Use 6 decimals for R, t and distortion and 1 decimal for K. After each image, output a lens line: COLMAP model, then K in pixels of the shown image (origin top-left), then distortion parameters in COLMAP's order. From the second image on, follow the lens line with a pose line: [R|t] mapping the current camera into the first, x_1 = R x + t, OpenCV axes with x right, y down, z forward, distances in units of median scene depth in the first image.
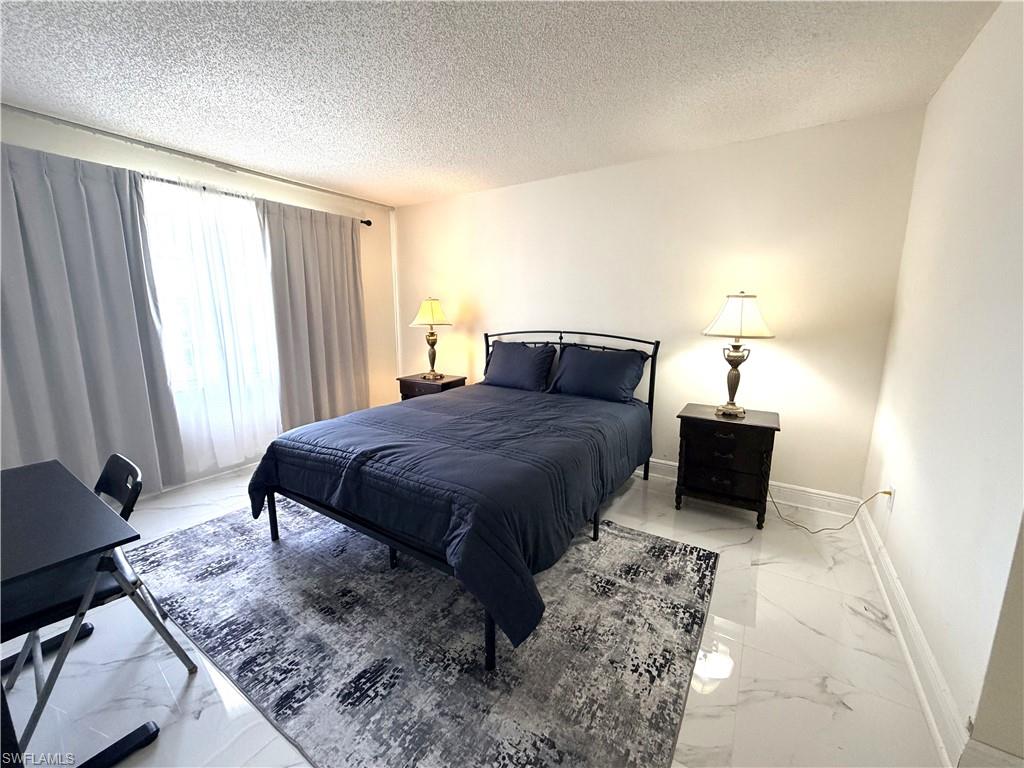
lens RADIAL K [[399.0, 0, 507.8], [0, 399.0, 384.6], [0, 0, 1]] dist [-0.017347, 0.000153]
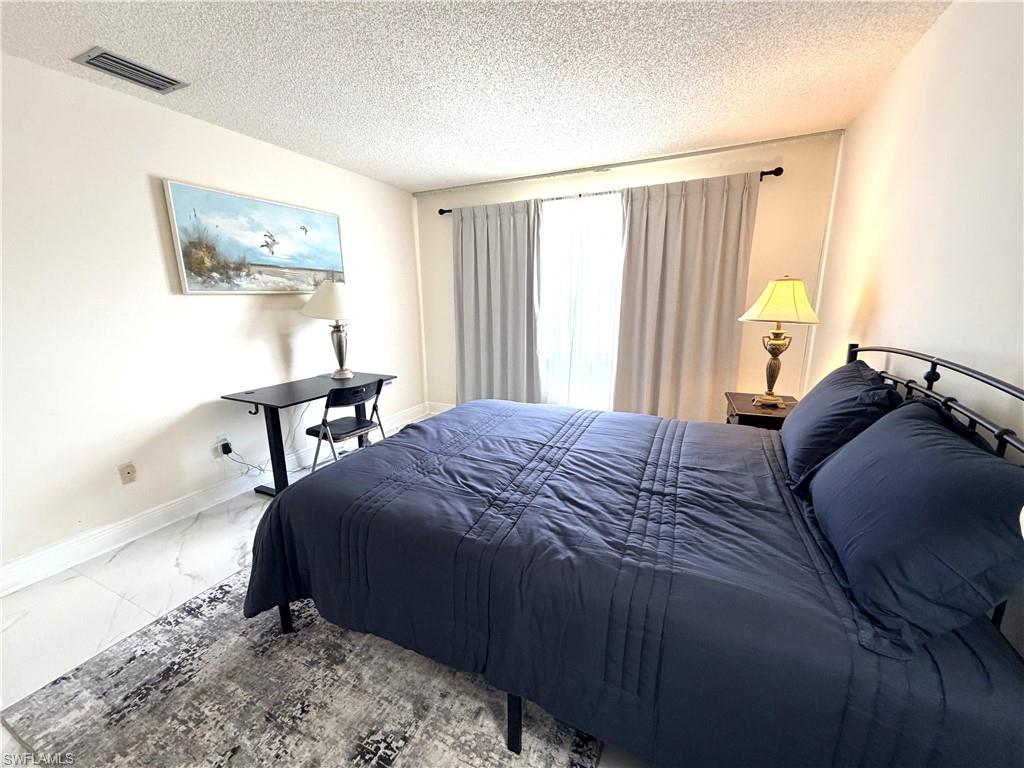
lens RADIAL K [[407.5, 0, 508.7], [0, 407.5, 384.2], [0, 0, 1]] dist [0.000483, 0.000248]
pose [[0.137182, 0.200424, -0.970057, 0.734925], [-0.170346, 0.969499, 0.176219, -0.184735], [0.975789, 0.141072, 0.167139, 0.965880]]
